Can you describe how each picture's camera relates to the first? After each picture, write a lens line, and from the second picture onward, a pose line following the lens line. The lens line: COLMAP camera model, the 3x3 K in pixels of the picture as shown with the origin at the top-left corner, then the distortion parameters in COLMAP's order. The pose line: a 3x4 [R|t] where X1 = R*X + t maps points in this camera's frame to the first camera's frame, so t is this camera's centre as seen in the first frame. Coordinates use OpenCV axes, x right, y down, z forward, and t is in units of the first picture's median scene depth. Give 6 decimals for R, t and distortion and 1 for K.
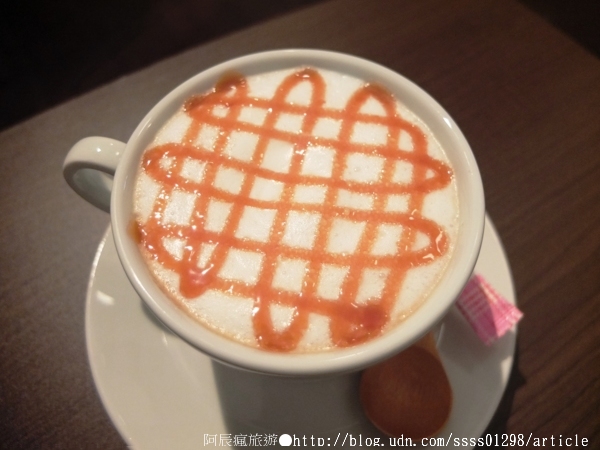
lens RADIAL K [[473.7, 0, 300.0], [0, 473.7, 225.0], [0, 0, 1]] dist [0.066410, -0.001602]
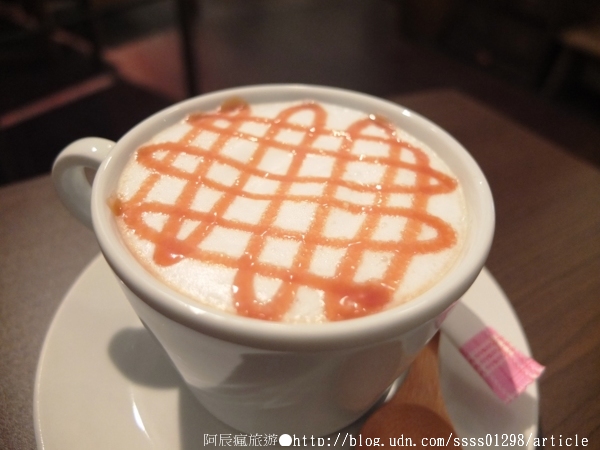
lens RADIAL K [[468.3, 0, 300.0], [0, 468.3, 225.0], [0, 0, 1]] dist [-0.004546, 0.083706]
pose [[0.998699, 0.050042, -0.009791, 0.019397], [-0.050701, 0.954082, -0.295223, 0.272385], [-0.005433, 0.295335, 0.955378, 0.134951]]
